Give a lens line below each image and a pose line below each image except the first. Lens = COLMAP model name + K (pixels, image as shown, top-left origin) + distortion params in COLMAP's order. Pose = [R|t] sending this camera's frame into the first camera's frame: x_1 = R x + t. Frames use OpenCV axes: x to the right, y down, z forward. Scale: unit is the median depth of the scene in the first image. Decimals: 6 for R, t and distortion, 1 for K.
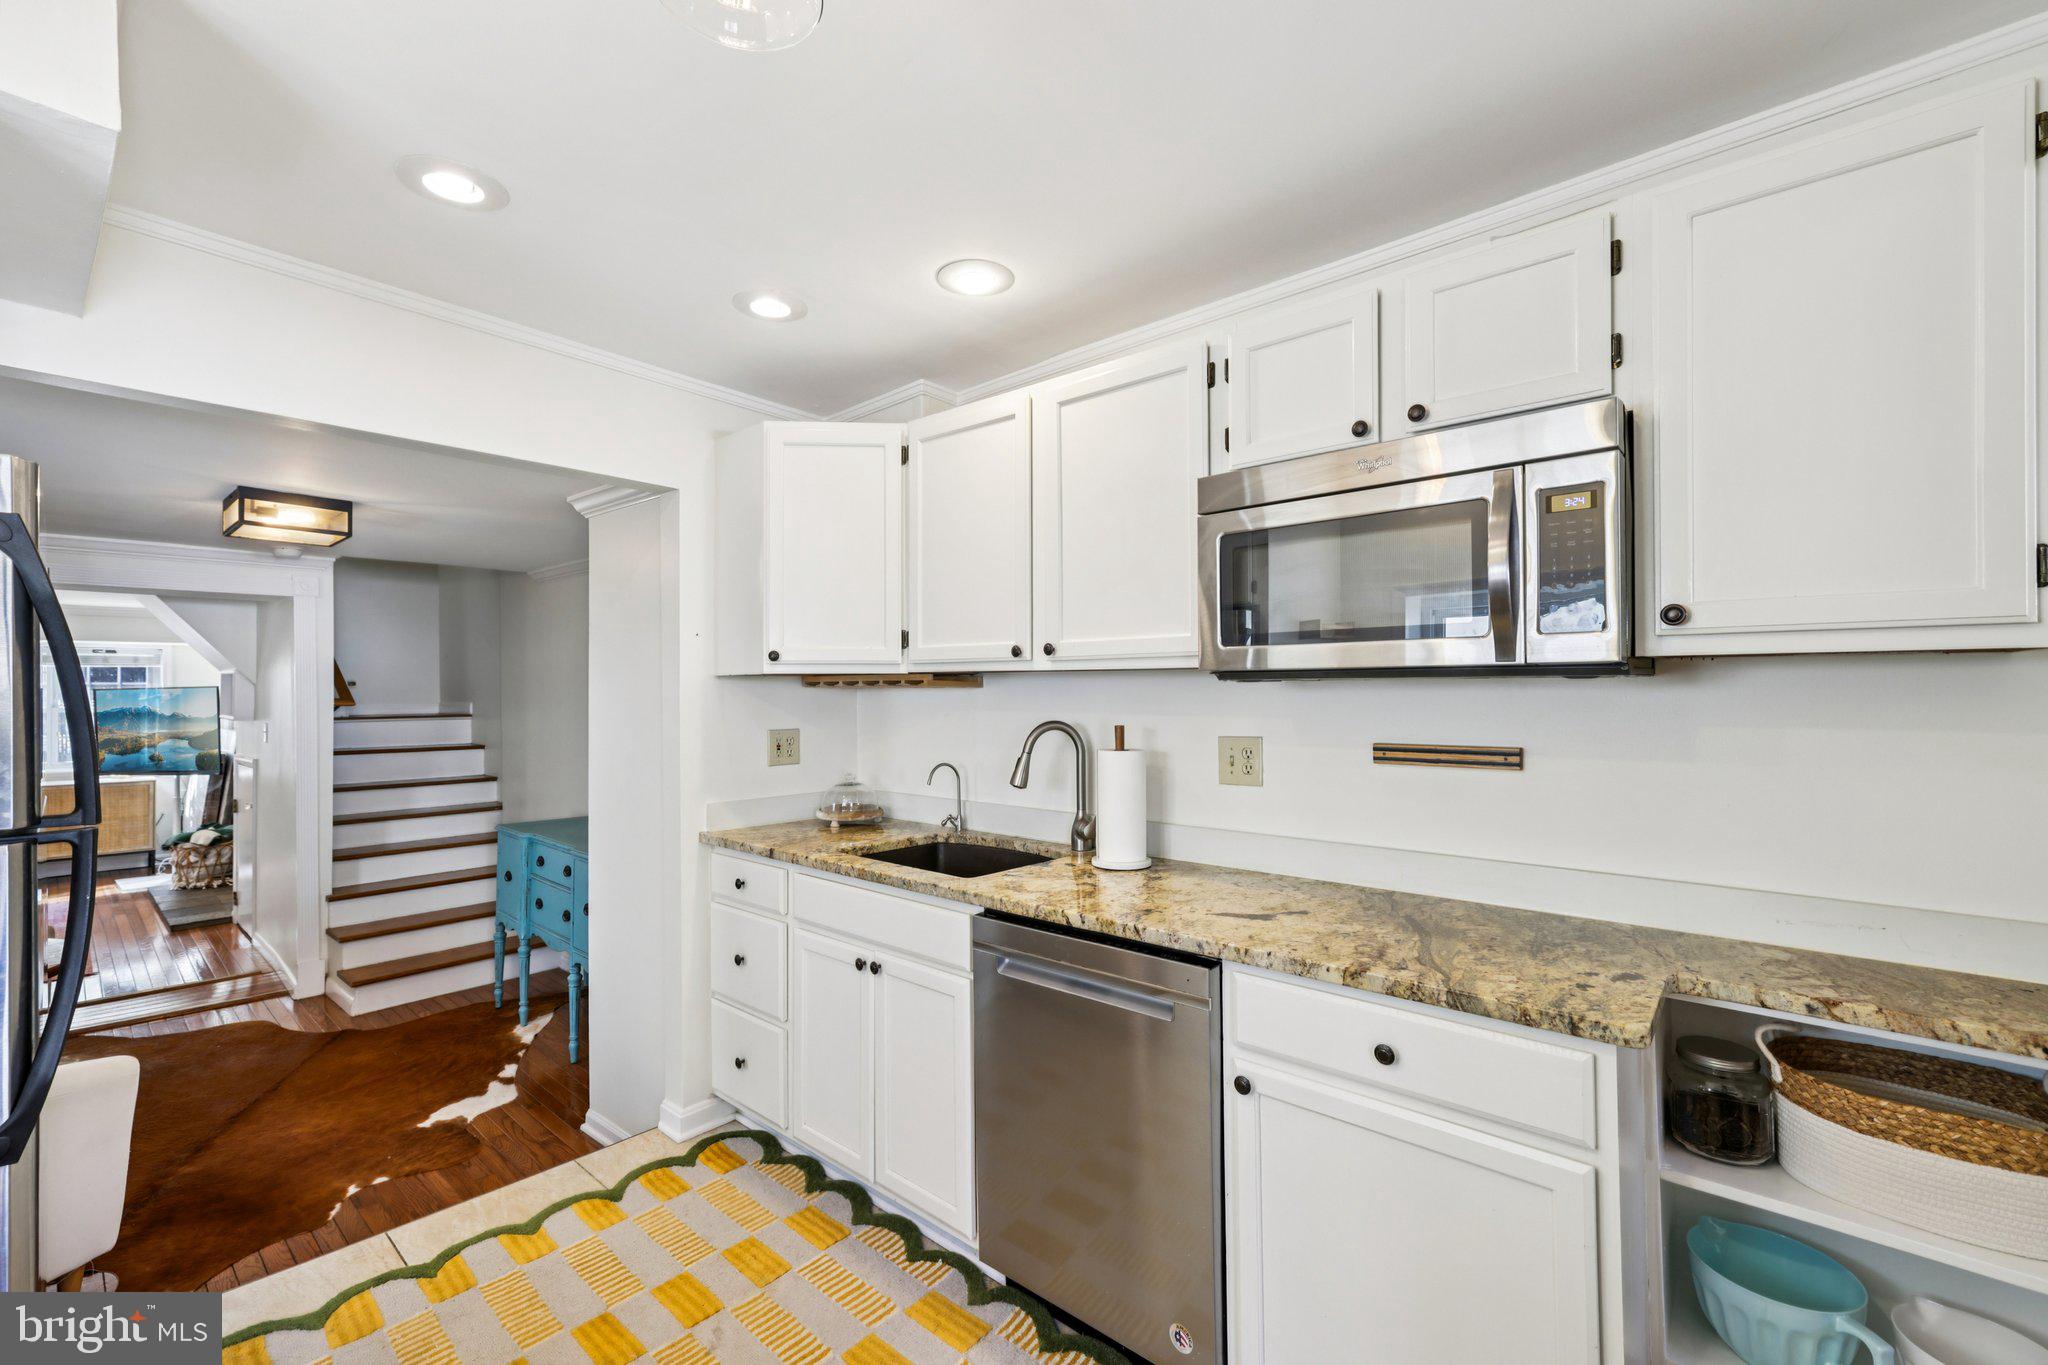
lens RADIAL K [[845.1, 0, 989.4], [0, 845.1, 681.5], [0, 0, 1]] dist [0.001677, 0.000238]
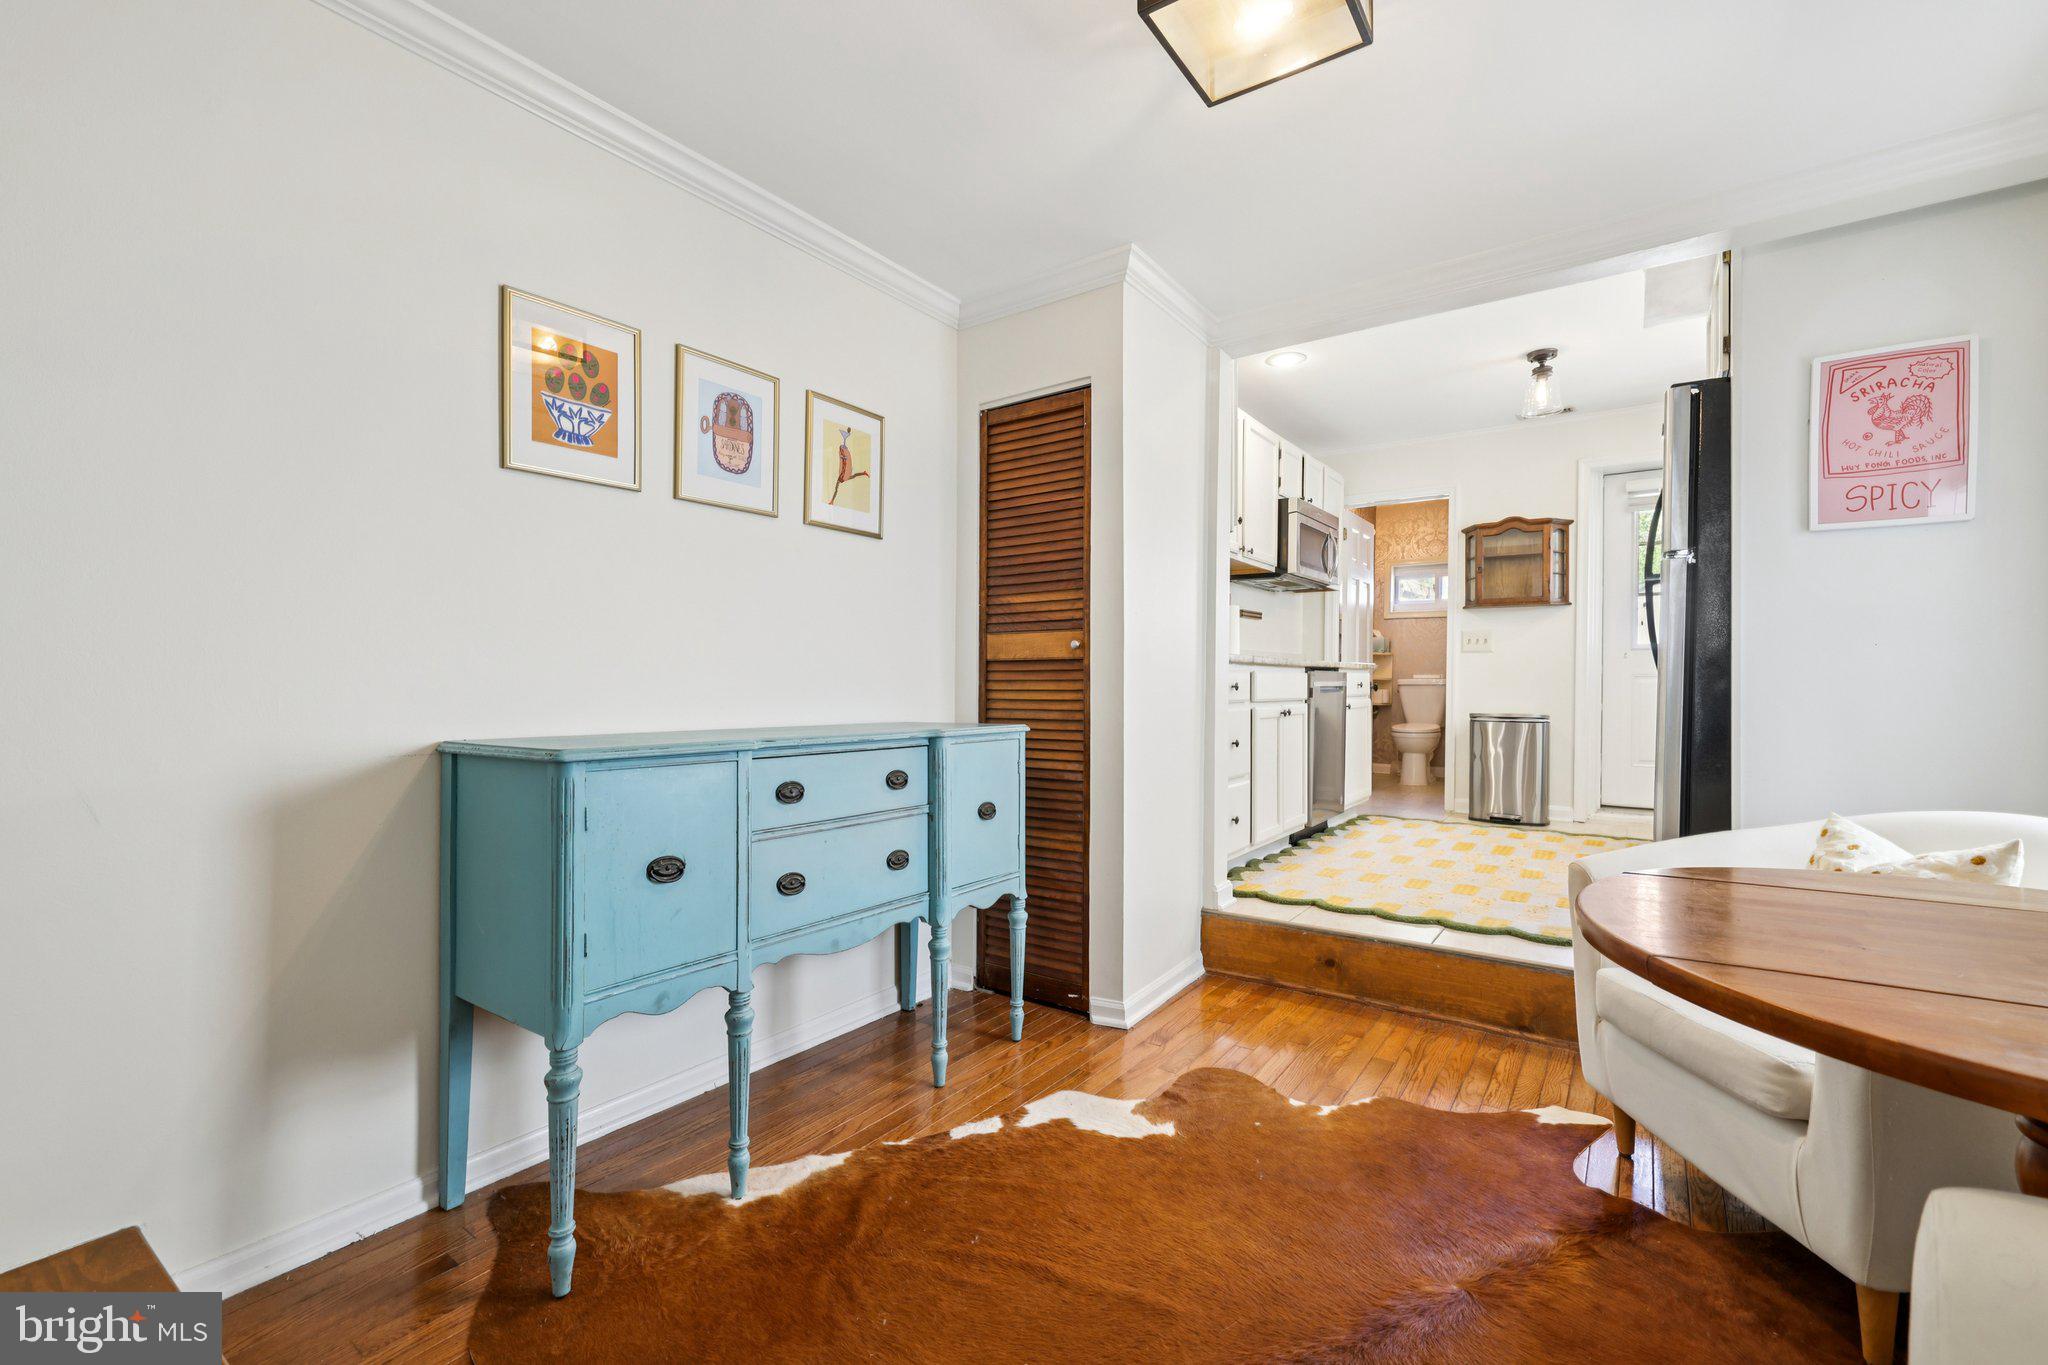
lens RADIAL K [[880.3, 0, 1021.0], [0, 880.3, 704.8], [0, 0, 1]] dist [0.000202, -0.000083]
pose [[-0.107402, -0.020710, 0.994000, -2.181815], [-0.008913, 0.999763, 0.019867, 0.321432], [-0.994176, -0.006726, -0.107561, 1.974620]]
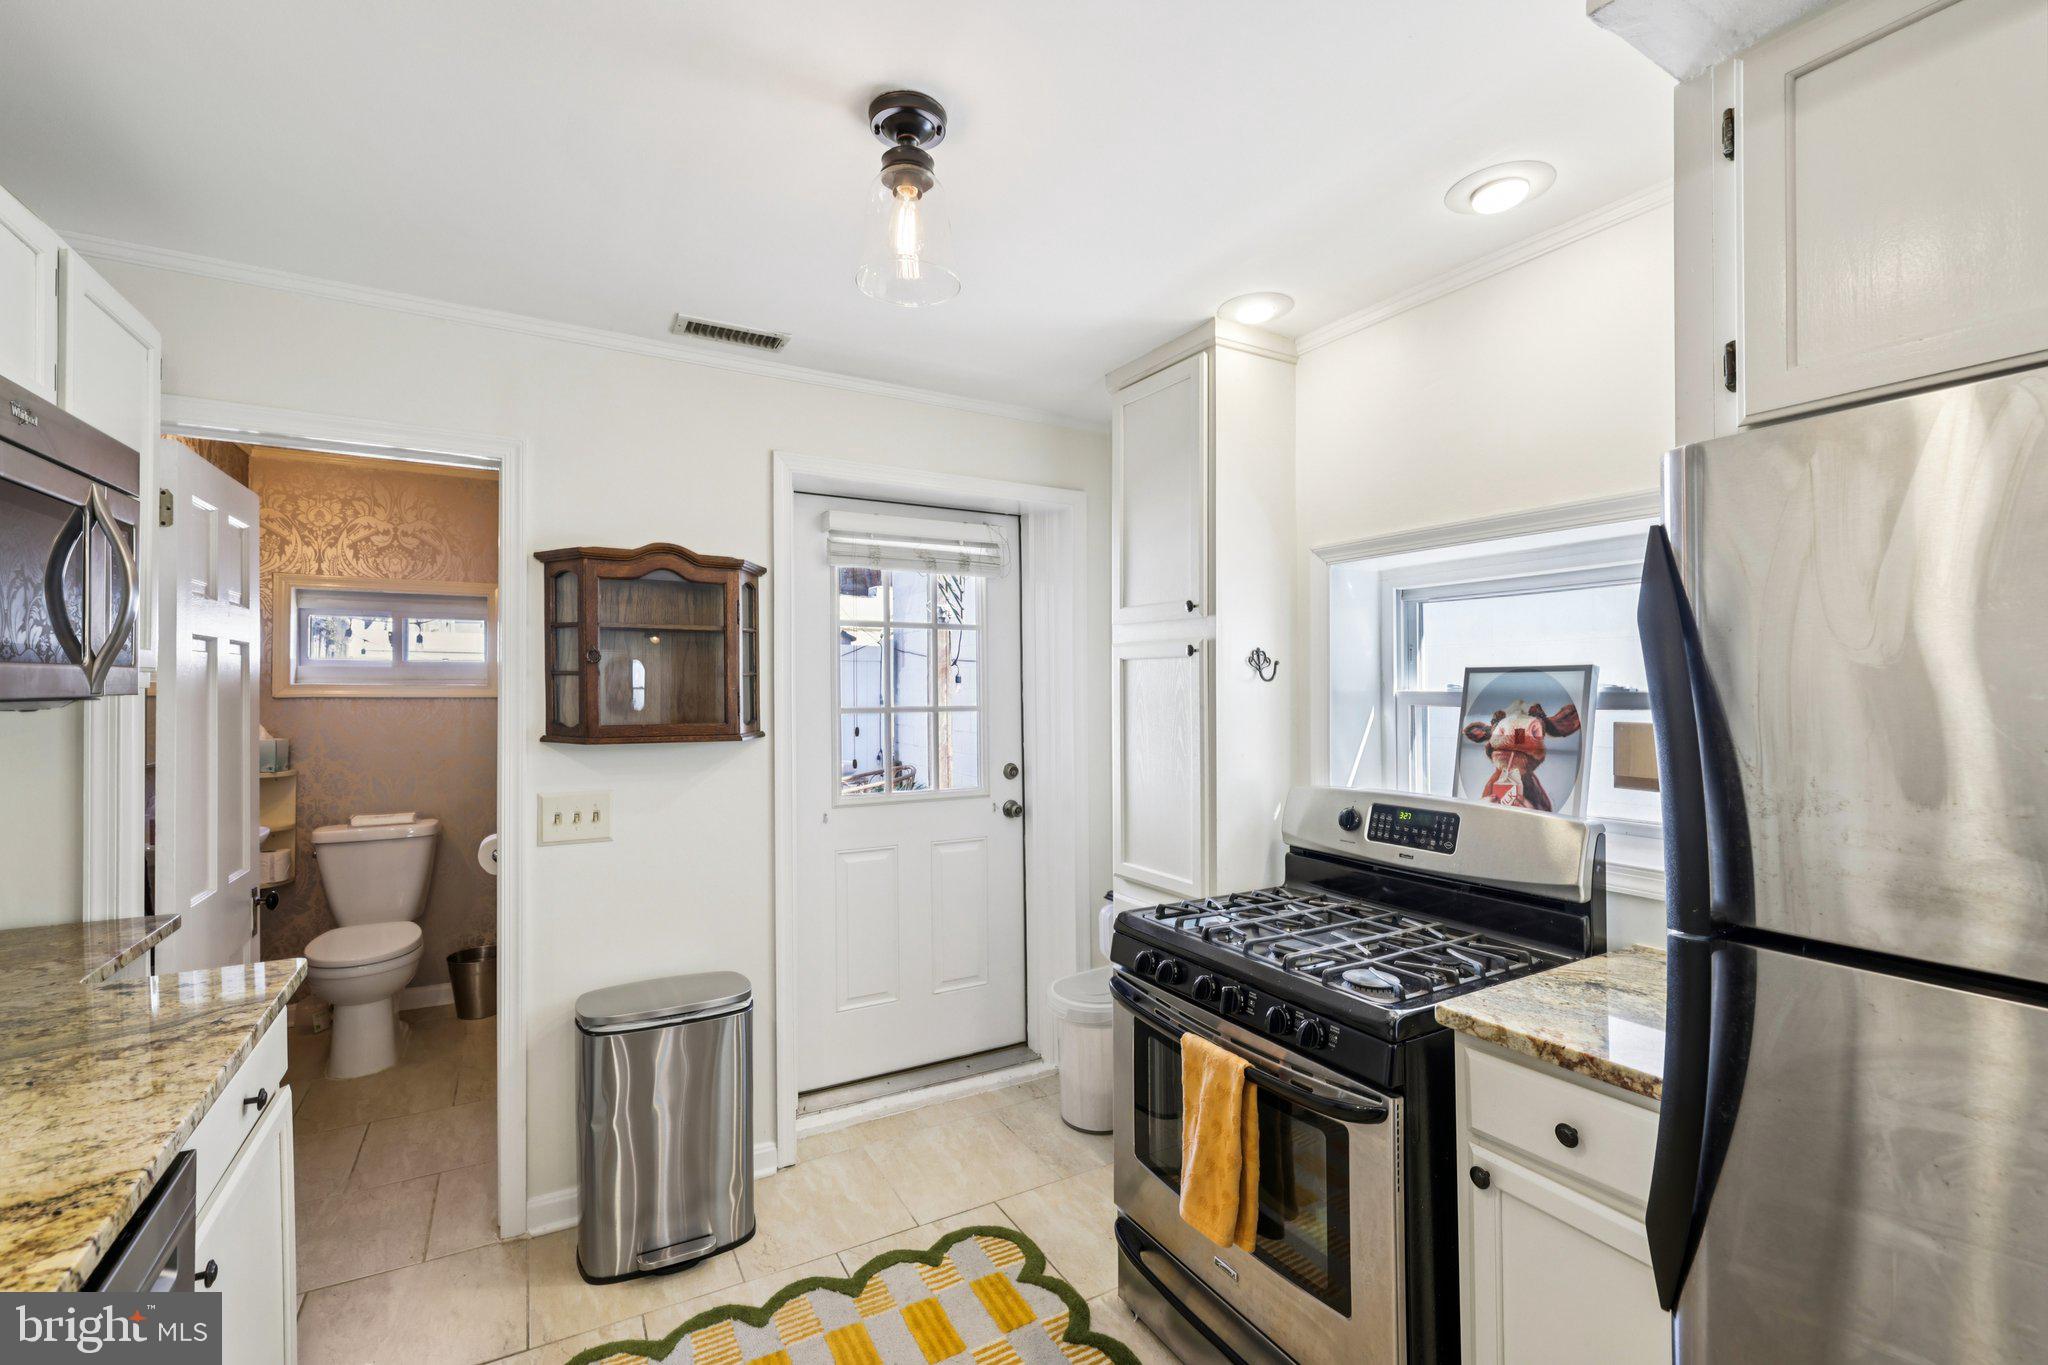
lens RADIAL K [[874.4, 0, 1006.4], [0, 874.4, 678.6], [0, 0, 1]] dist [0.018713, -0.000453]
pose [[-0.940659, 0.005619, 0.339308, -0.466410], [0.000457, 0.999883, -0.015292, -0.017344], [-0.339354, -0.014229, -0.940551, 1.142518]]
